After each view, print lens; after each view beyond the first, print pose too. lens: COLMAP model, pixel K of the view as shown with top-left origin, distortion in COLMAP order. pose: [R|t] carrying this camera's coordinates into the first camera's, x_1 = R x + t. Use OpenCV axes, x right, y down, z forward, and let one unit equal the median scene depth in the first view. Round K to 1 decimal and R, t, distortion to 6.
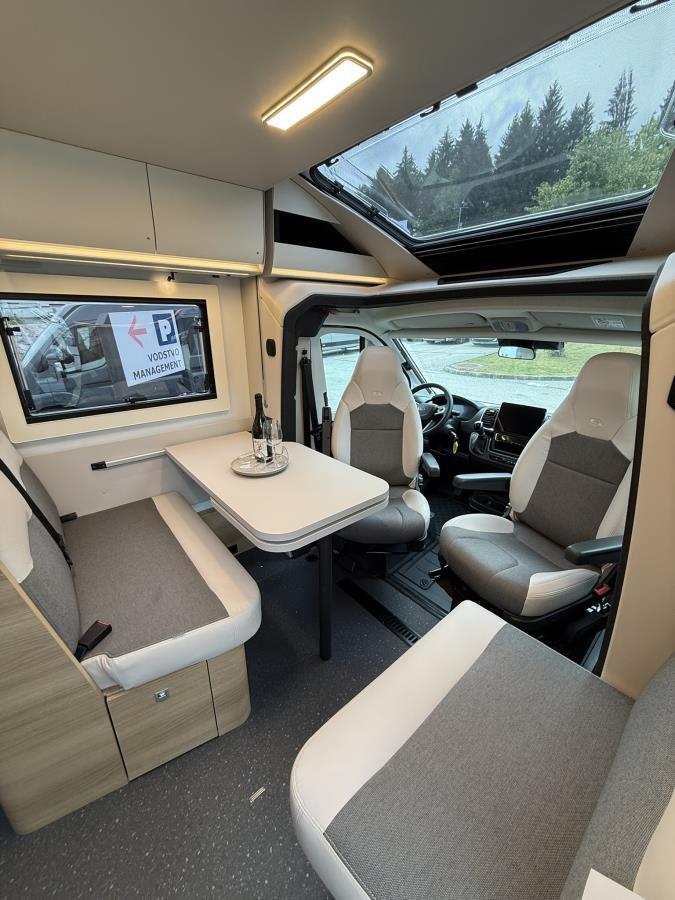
lens RADIAL K [[359.4, 0, 339.2], [0, 359.4, 448.1], [0, 0, 1]] dist [0.001602, 0.000392]
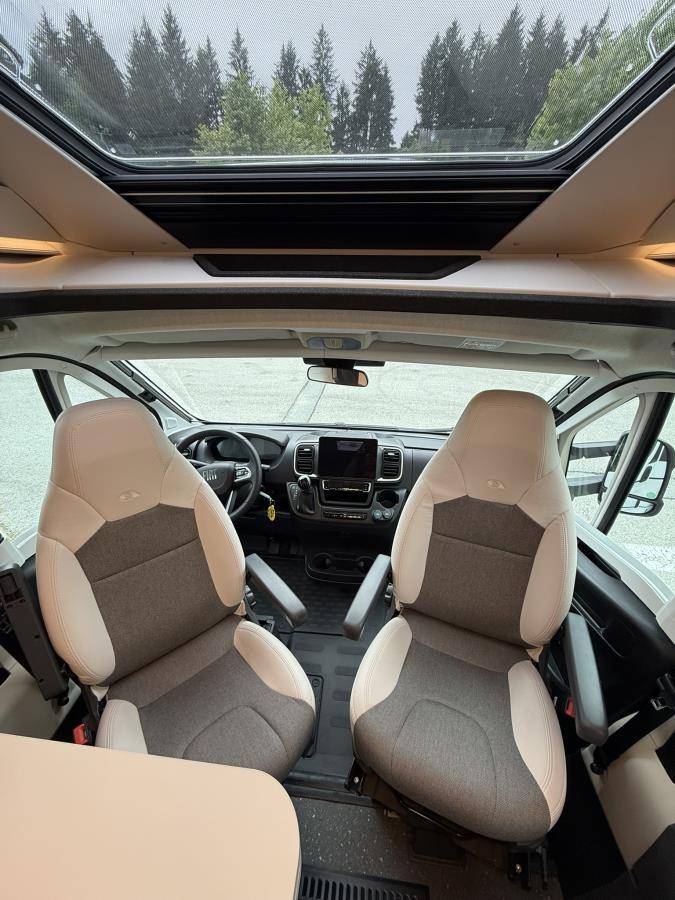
lens RADIAL K [[359.4, 0, 337.9], [0, 359.4, 447.1], [0, 0, 1]] dist [0.001602, 0.000392]
pose [[0.721233, -0.289754, 0.629178, 0.022183], [0.220130, 0.957098, 0.188433, -0.236238], [-0.656784, 0.002597, 0.754074, 0.433178]]
